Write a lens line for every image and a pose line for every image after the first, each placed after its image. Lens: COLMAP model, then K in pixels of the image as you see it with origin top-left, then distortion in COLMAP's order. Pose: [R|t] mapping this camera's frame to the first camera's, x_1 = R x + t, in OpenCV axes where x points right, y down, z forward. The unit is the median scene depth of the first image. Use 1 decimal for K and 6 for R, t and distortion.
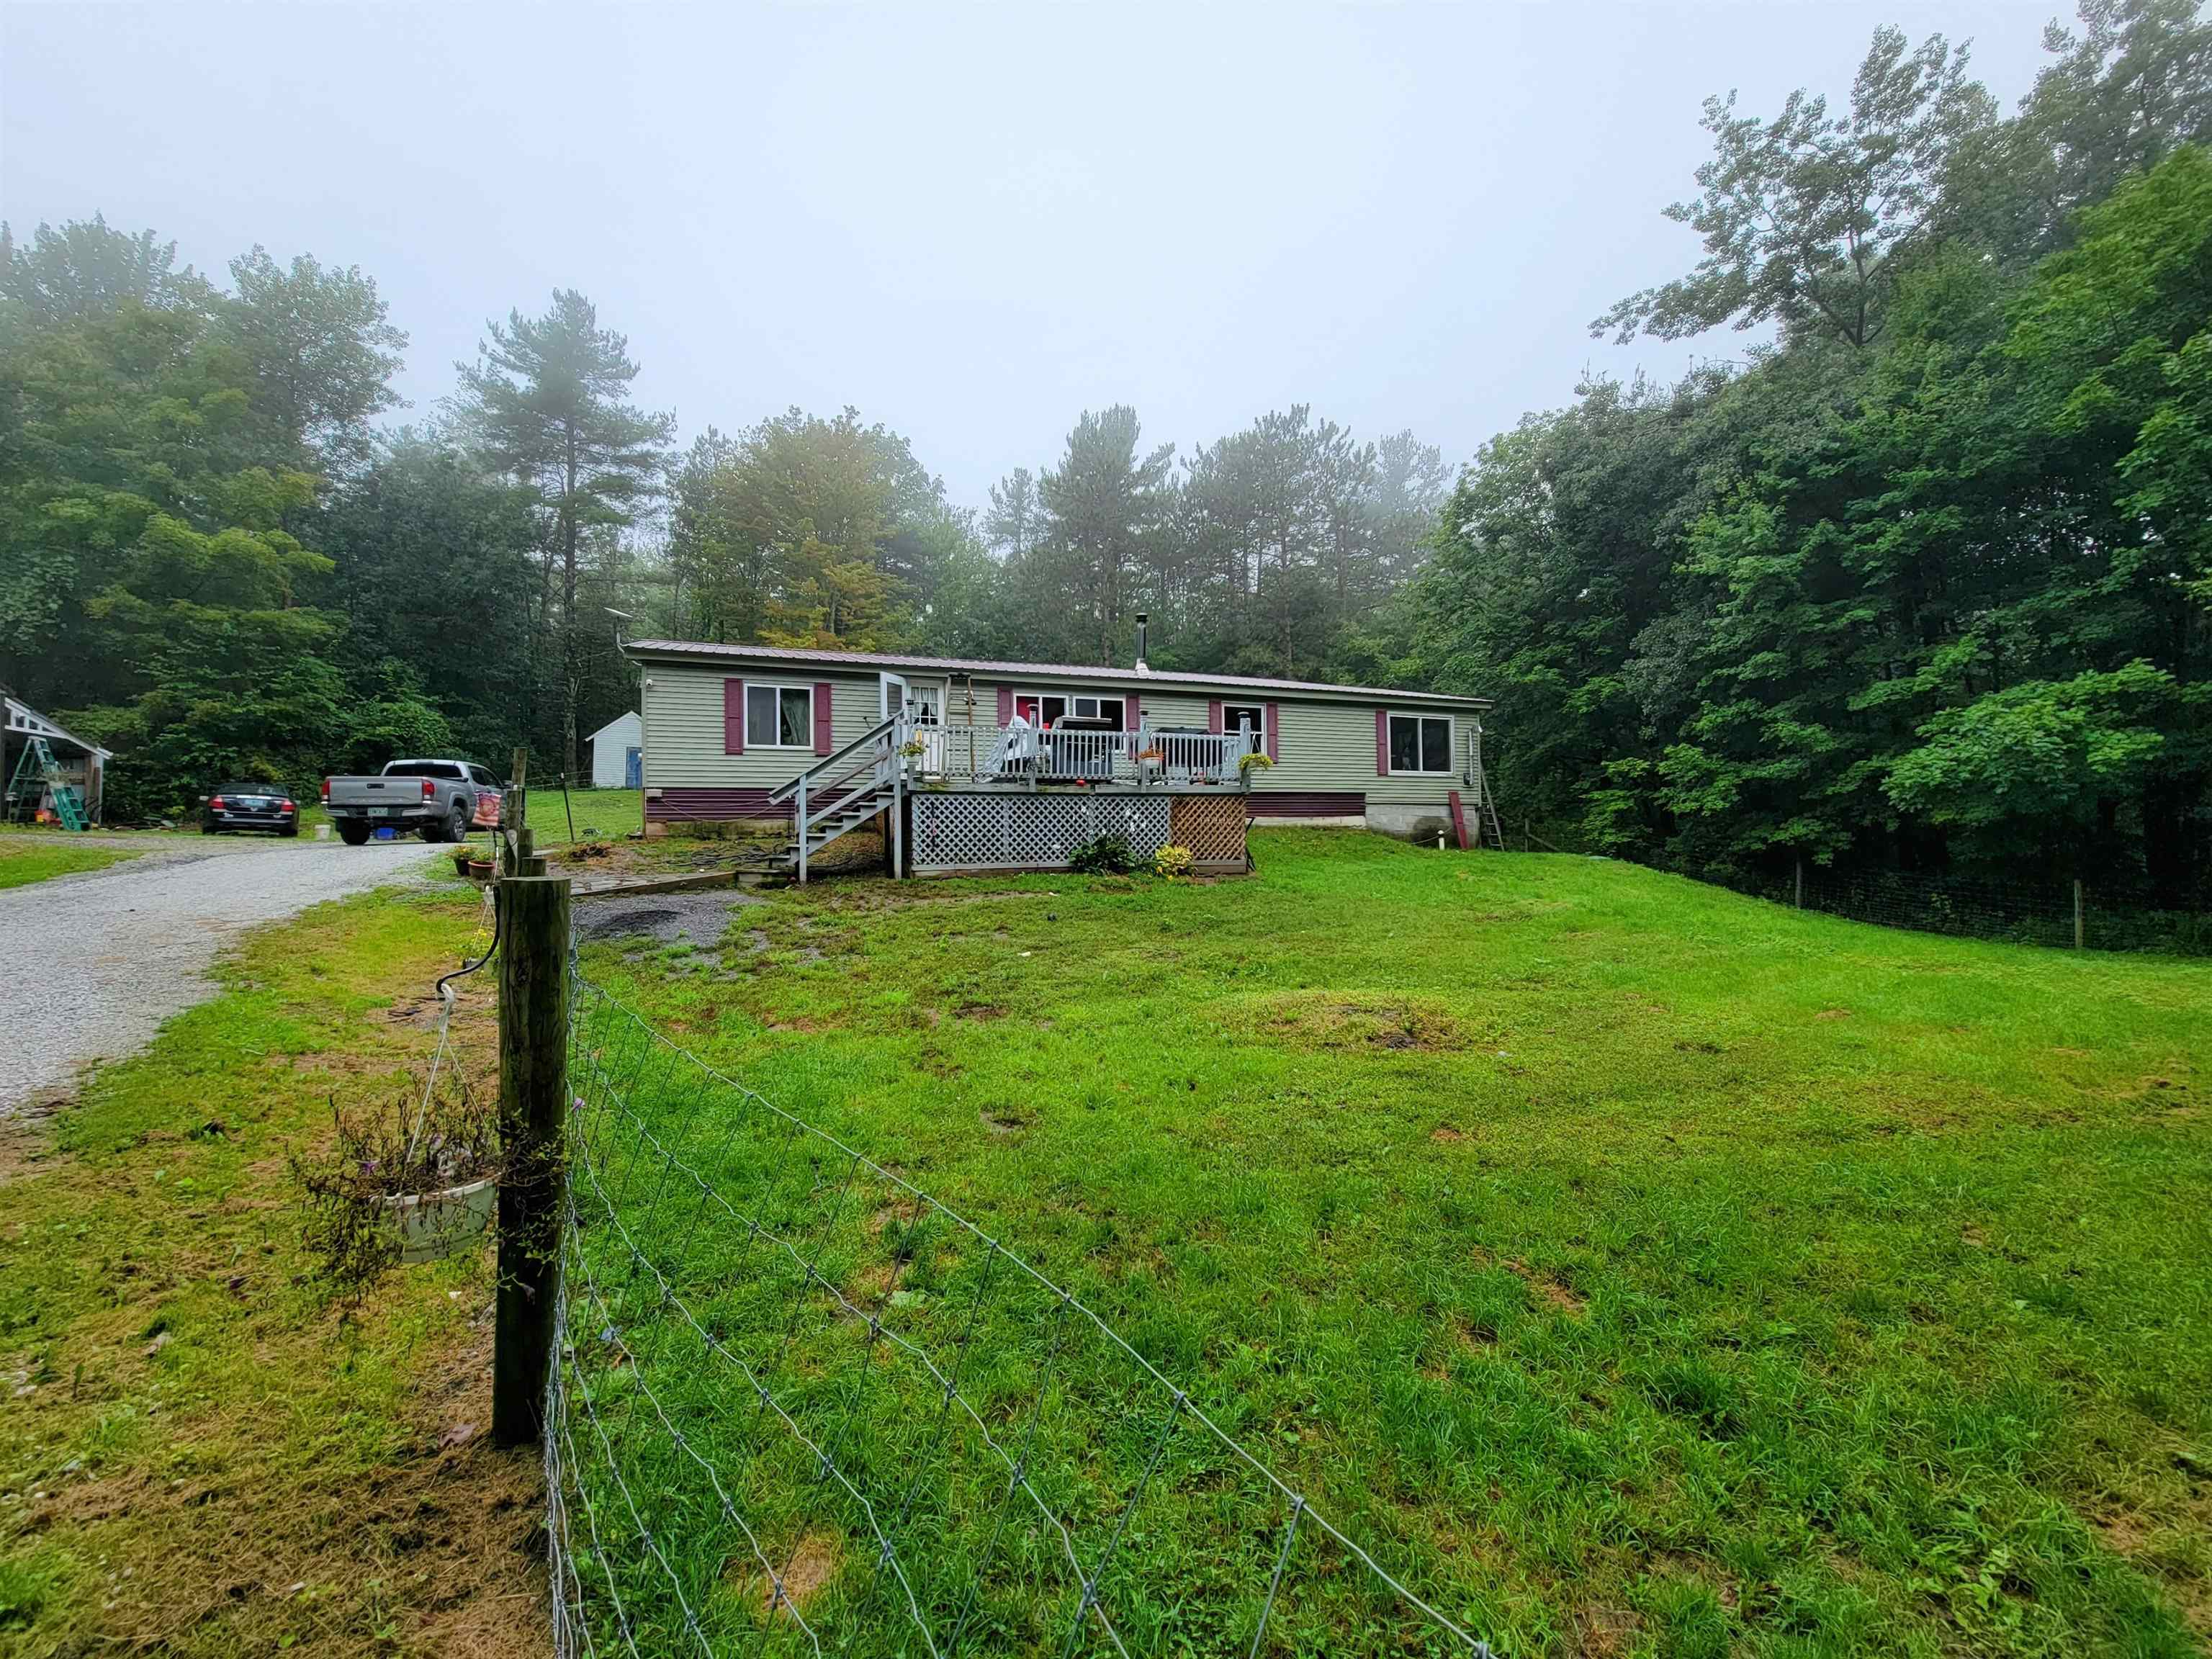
lens RADIAL K [[900.2, 0, 1106.0], [0, 900.2, 832.6], [0, 0, 1]] dist [0.001743, 0.001386]
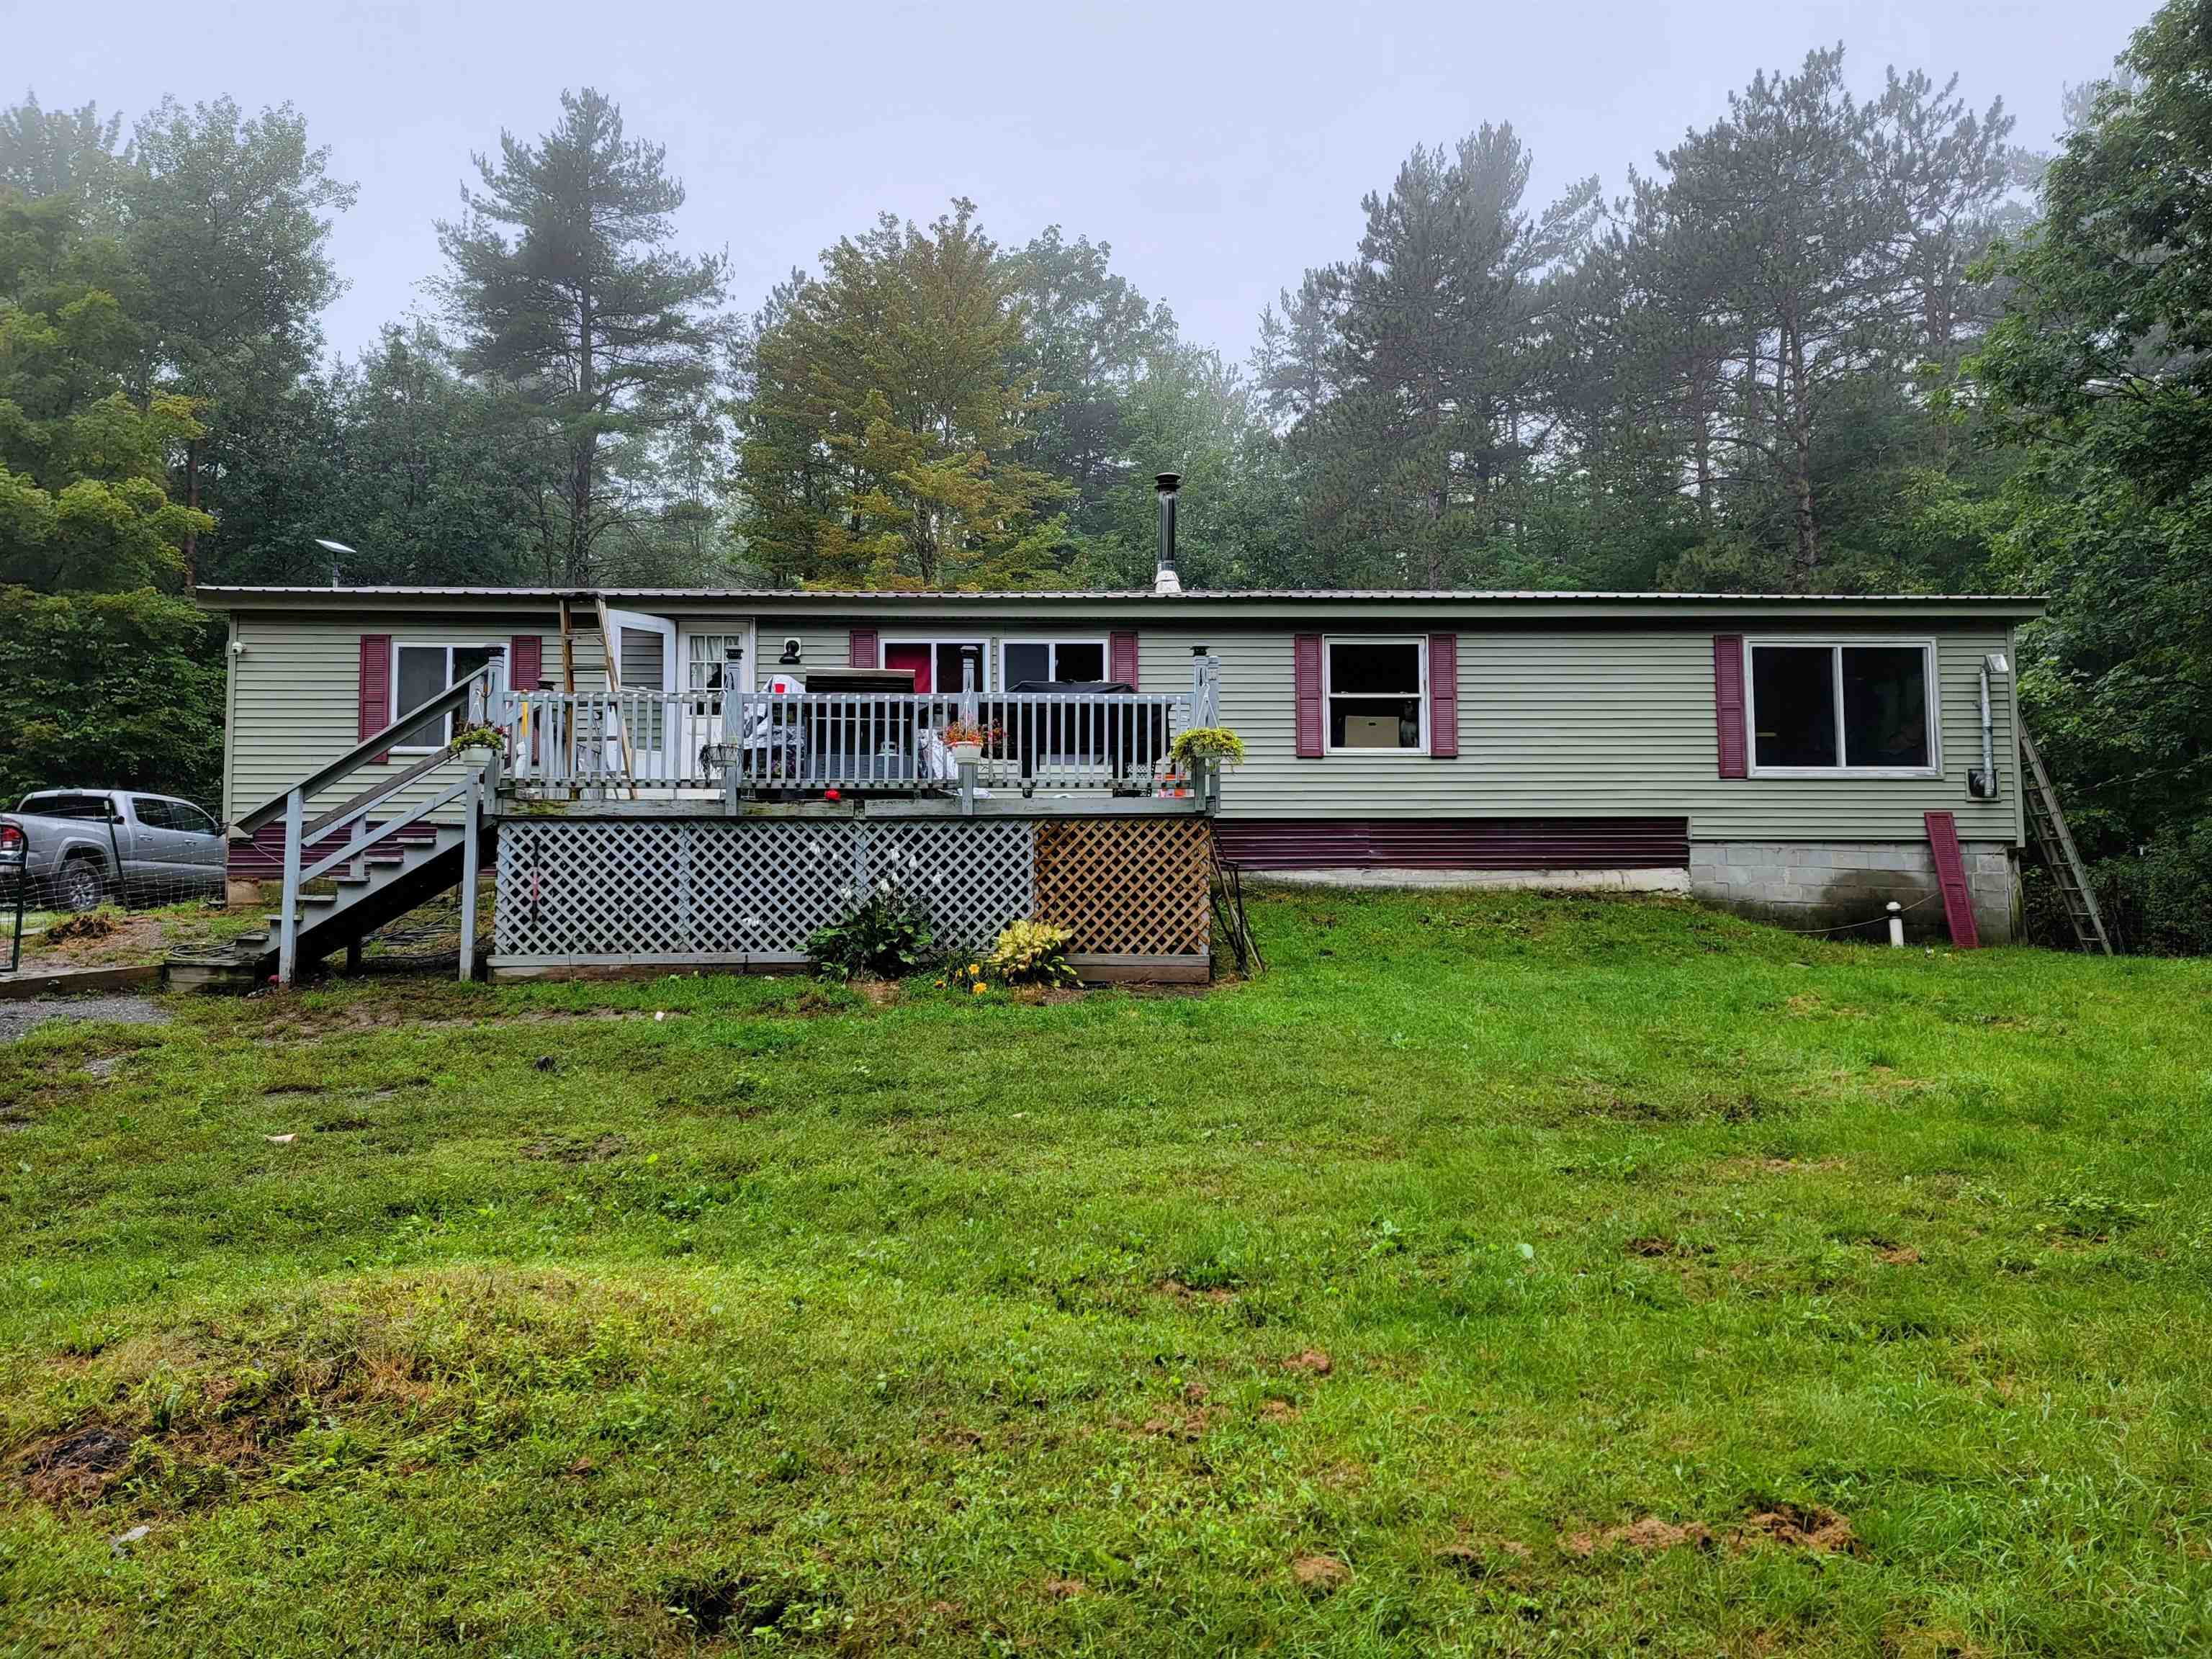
lens RADIAL K [[1535.4, 0, 1112.0], [0, 1535.4, 827.6], [0, 0, 1]] dist [0.062716, -0.017780]
pose [[0.938363, -0.016225, -0.345271, 0.277072], [-0.004837, 0.998183, -0.060054, 0.008776], [0.345619, 0.058022, 0.936580, 0.164878]]
